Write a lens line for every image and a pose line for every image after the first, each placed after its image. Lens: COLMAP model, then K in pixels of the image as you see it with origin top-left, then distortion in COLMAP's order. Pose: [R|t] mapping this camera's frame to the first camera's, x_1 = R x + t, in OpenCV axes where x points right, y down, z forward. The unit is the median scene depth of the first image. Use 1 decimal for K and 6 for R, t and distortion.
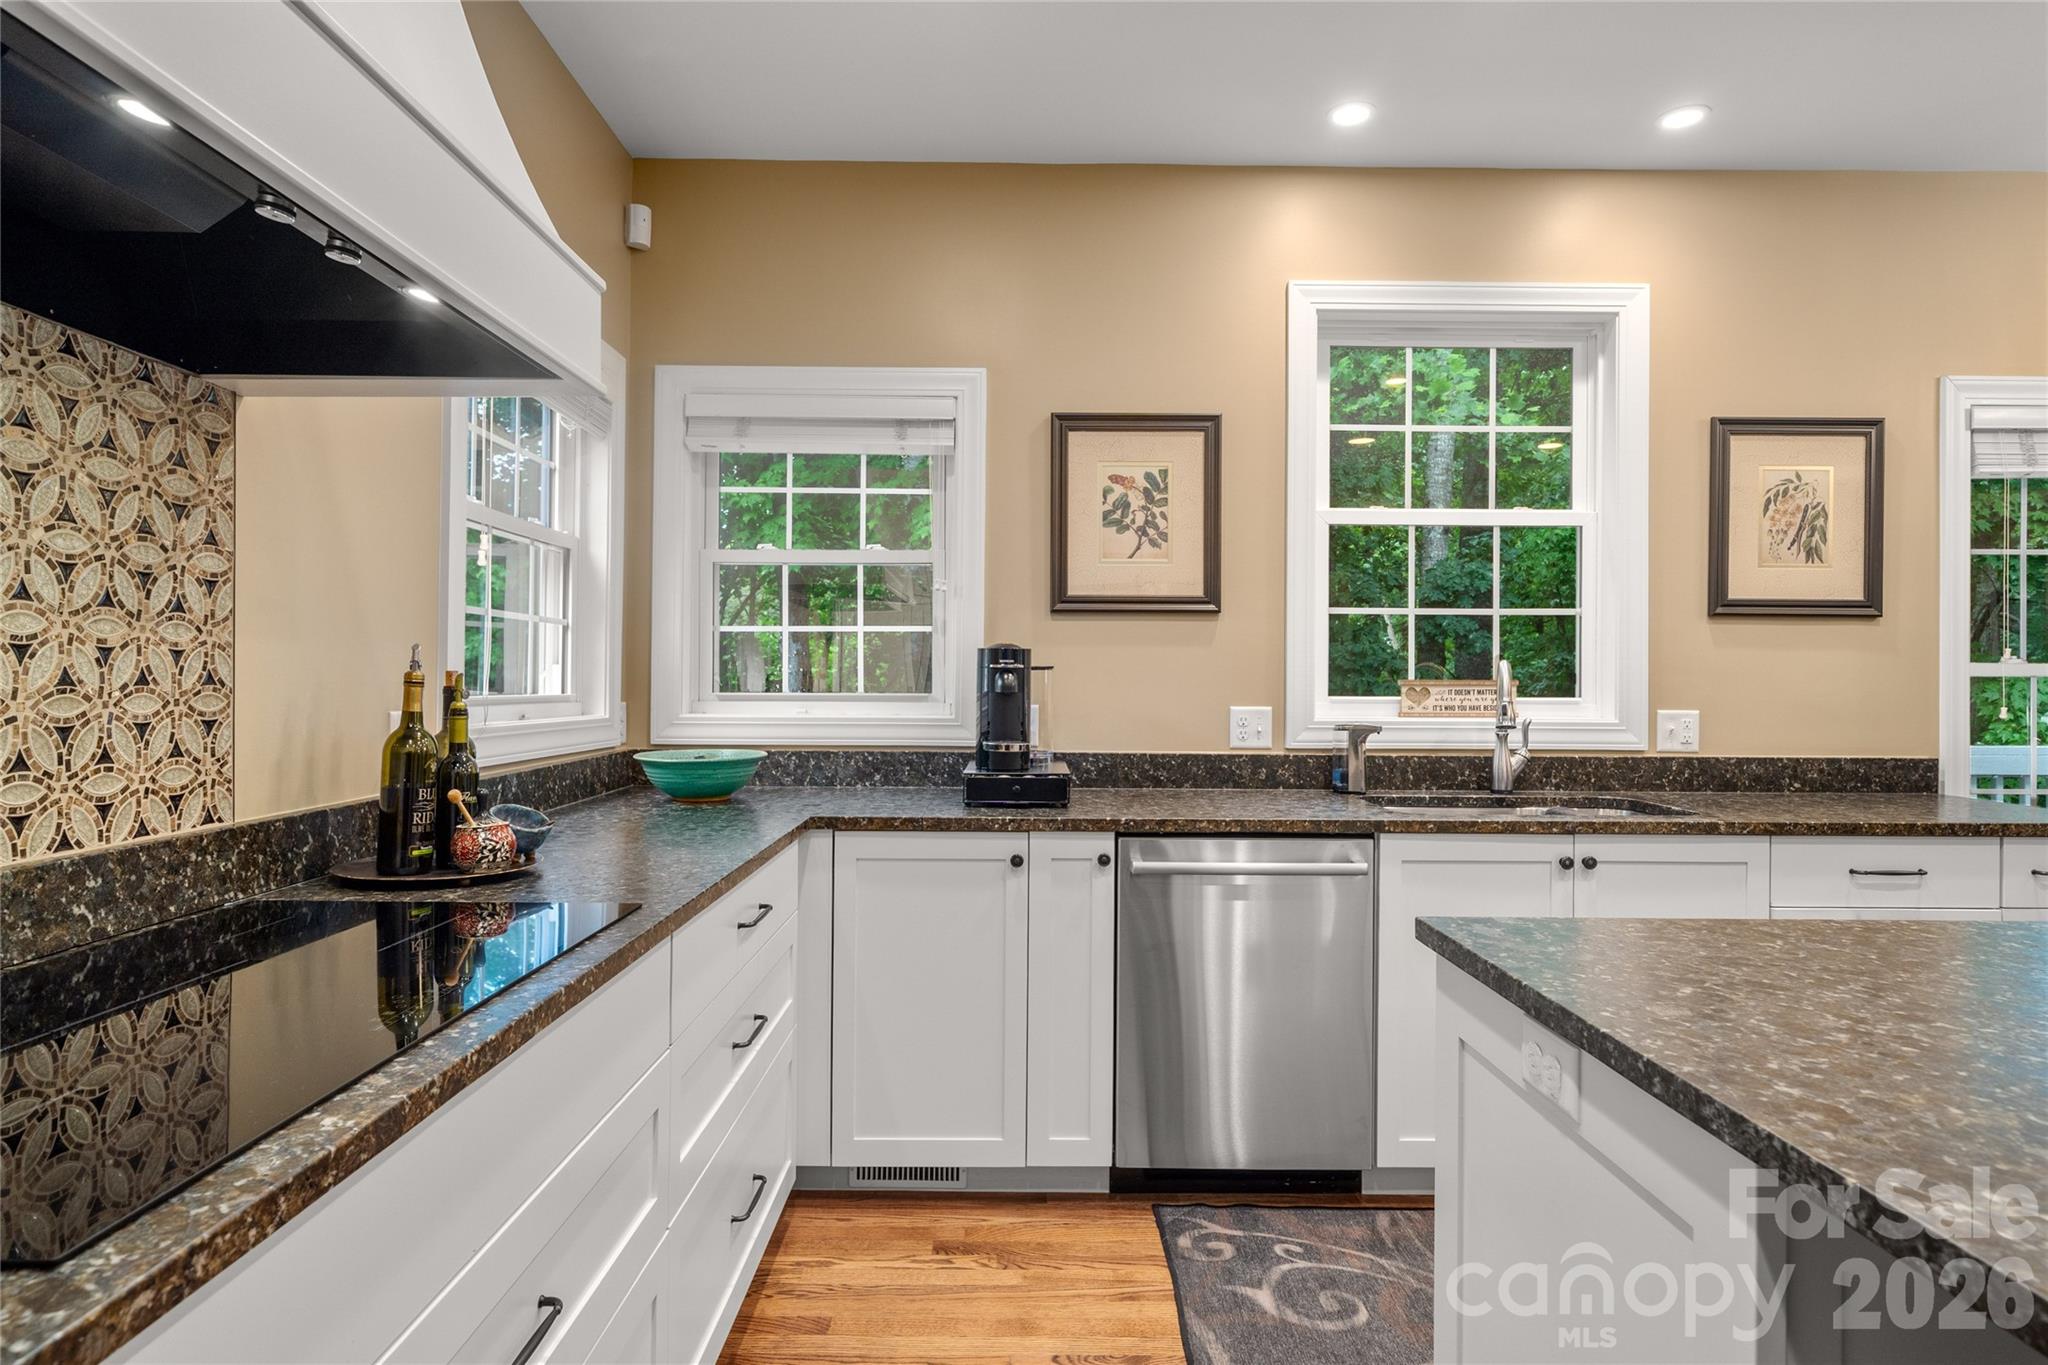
lens RADIAL K [[1093.1, 0, 1026.1], [0, 1093.1, 673.9], [0, 0, 1]] dist [0.000074, 0.002582]
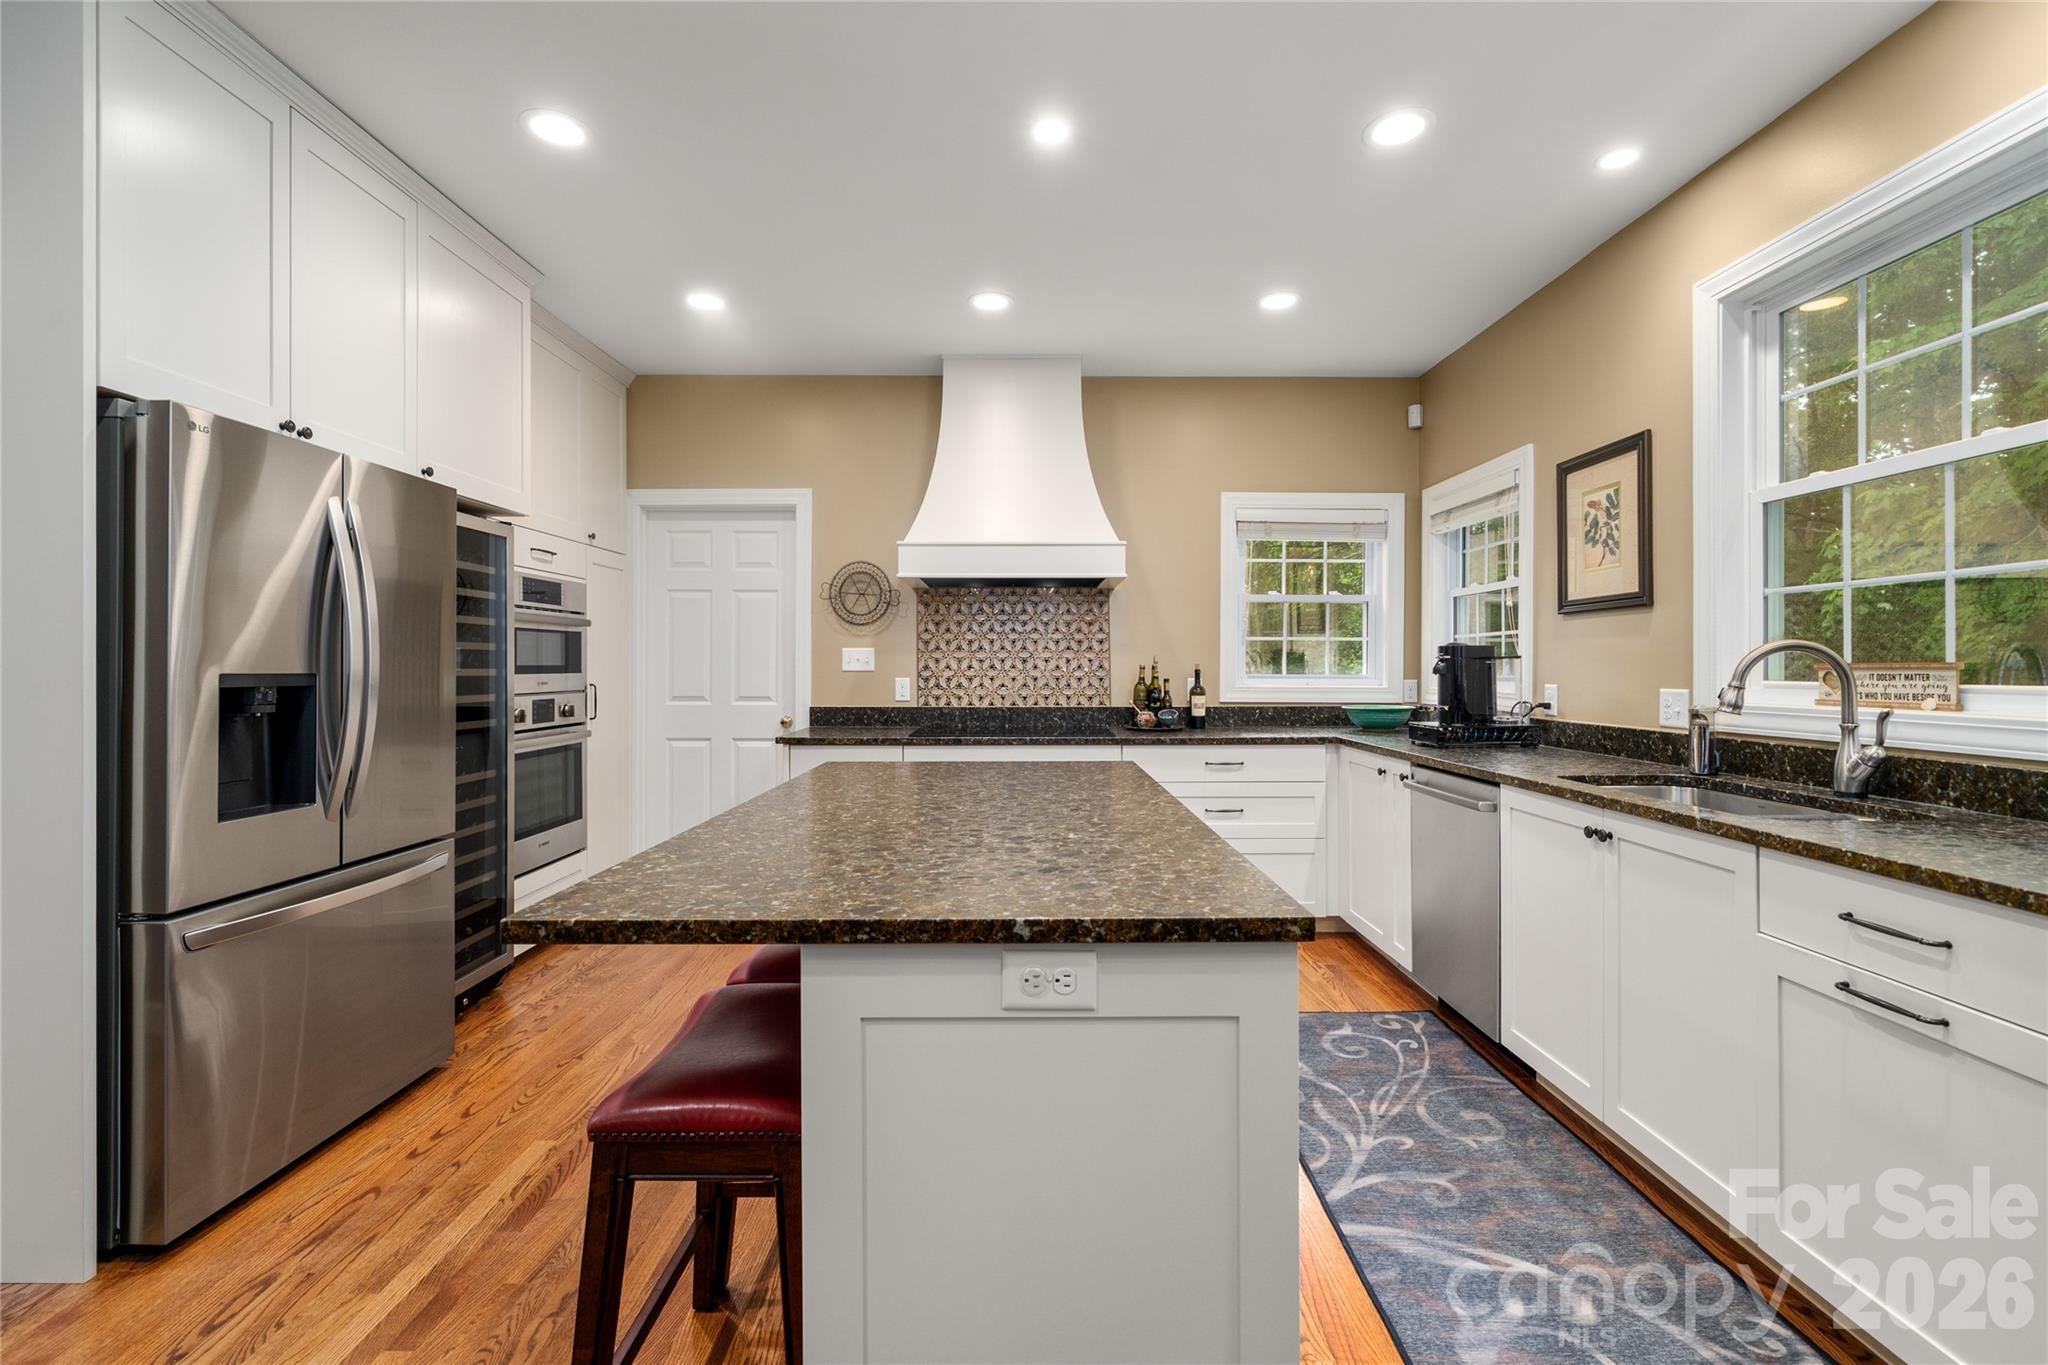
lens RADIAL K [[880.4, 0, 1024.9], [0, 880.4, 667.4], [0, 0, 1]] dist [-0.001769, -0.000026]
pose [[-0.006183, -0.006392, -0.999960, 1.115675], [0.003555, 0.999973, -0.006414, 0.012129], [0.999975, -0.003595, -0.006160, 0.368632]]
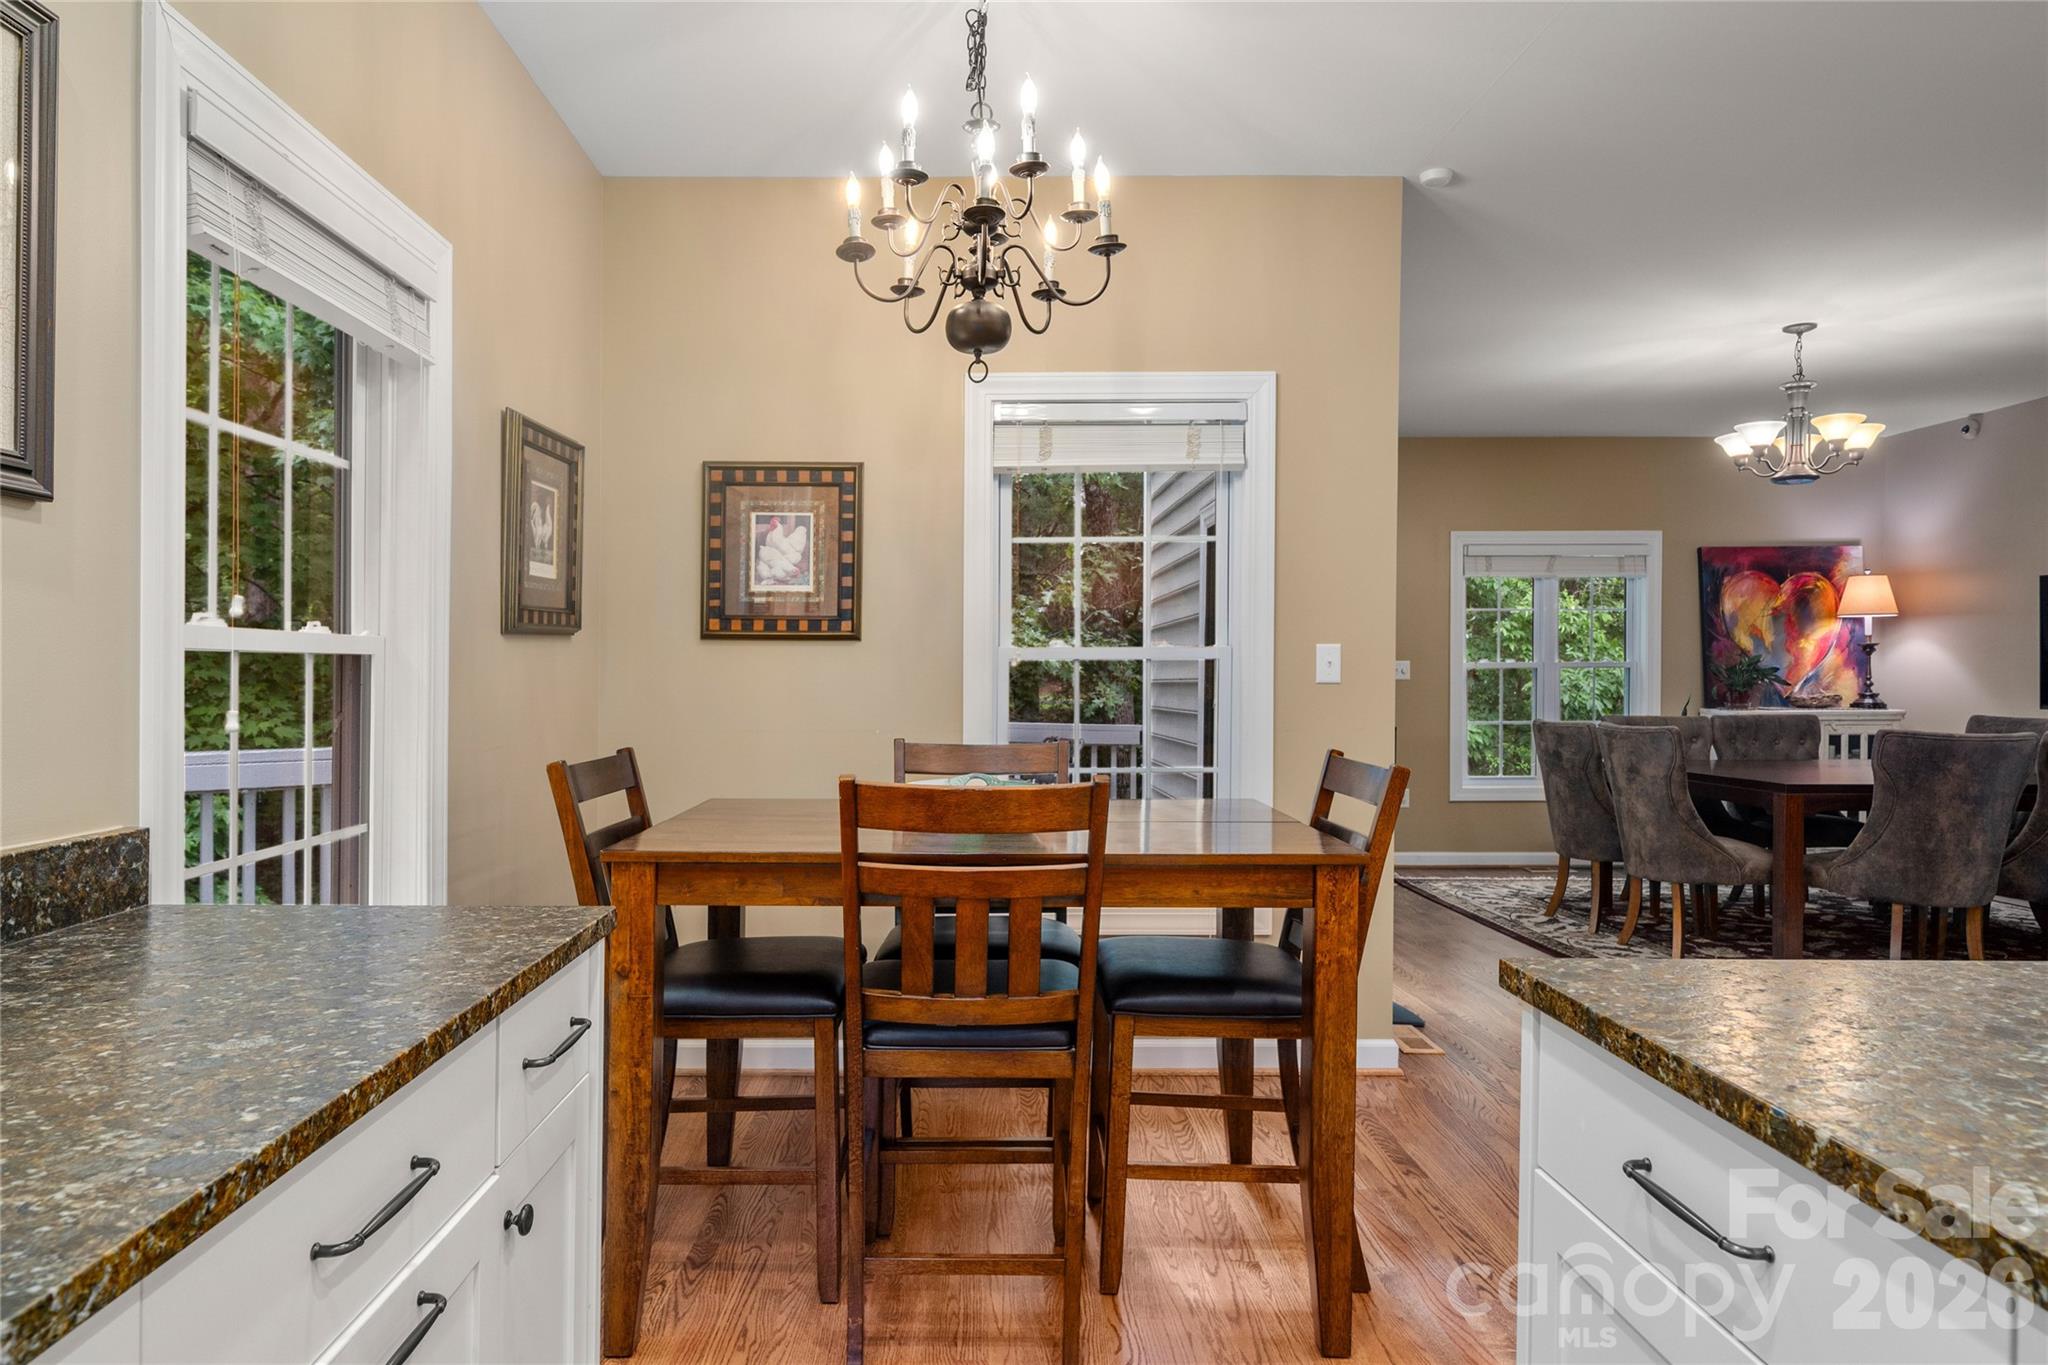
lens RADIAL K [[1223.6, 0, 999.8], [0, 1223.6, 680.8], [0, 0, 1]] dist [0.002980, 0.000004]
pose [[-0.002297, -0.012554, 0.999919, 0.323939], [-0.006015, 0.999903, 0.012540, 0.008144], [-0.999979, -0.005986, -0.002372, 0.648905]]
